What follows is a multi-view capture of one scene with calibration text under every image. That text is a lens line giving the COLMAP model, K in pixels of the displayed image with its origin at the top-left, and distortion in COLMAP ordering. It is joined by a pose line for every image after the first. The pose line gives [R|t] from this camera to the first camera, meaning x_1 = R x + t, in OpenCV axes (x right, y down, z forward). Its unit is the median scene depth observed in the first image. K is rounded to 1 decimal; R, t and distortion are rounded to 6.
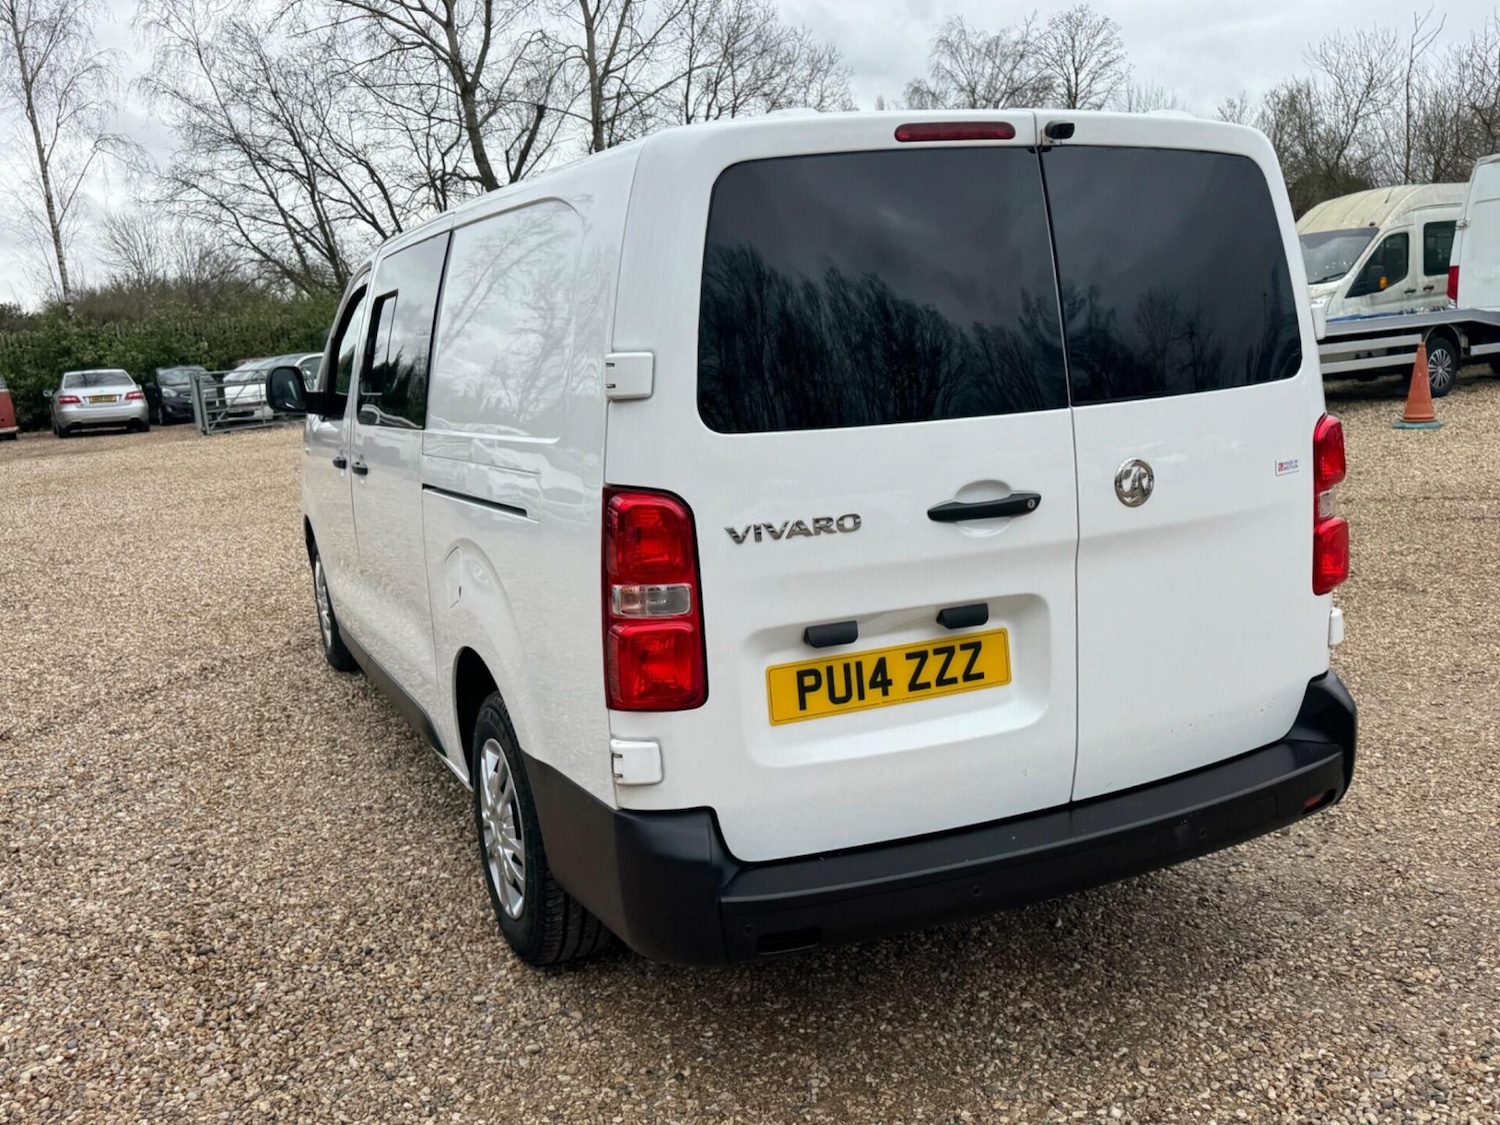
lens RADIAL K [[1357.1, 0, 742.5], [0, 1357.1, 538.9], [0, 0, 1]] dist [0.063511, -0.104442]
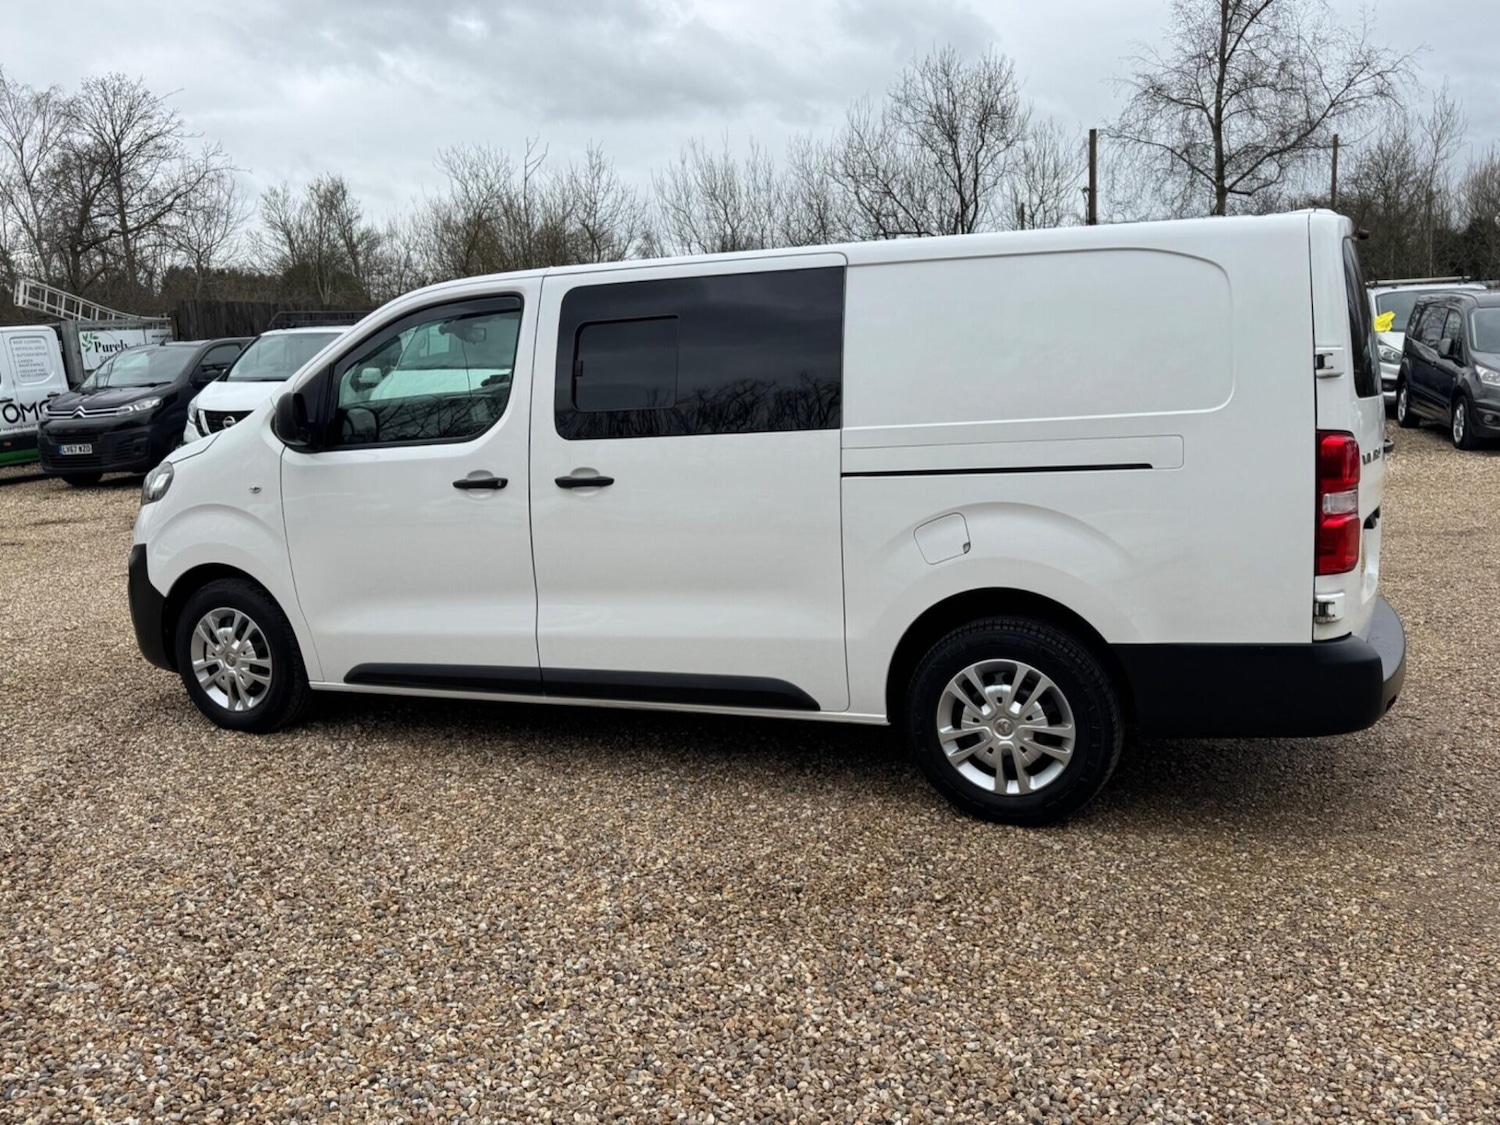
lens RADIAL K [[1333.5, 0, 750.0], [0, 1333.5, 562.5], [0, 0, 1]] dist [0.106562, -0.182028]
pose [[0.742711, -0.071156, 0.665821, -1.278830], [0.099548, 0.995022, -0.004706, 0.041816], [-0.662171, 0.069776, 0.746097, 0.218324]]
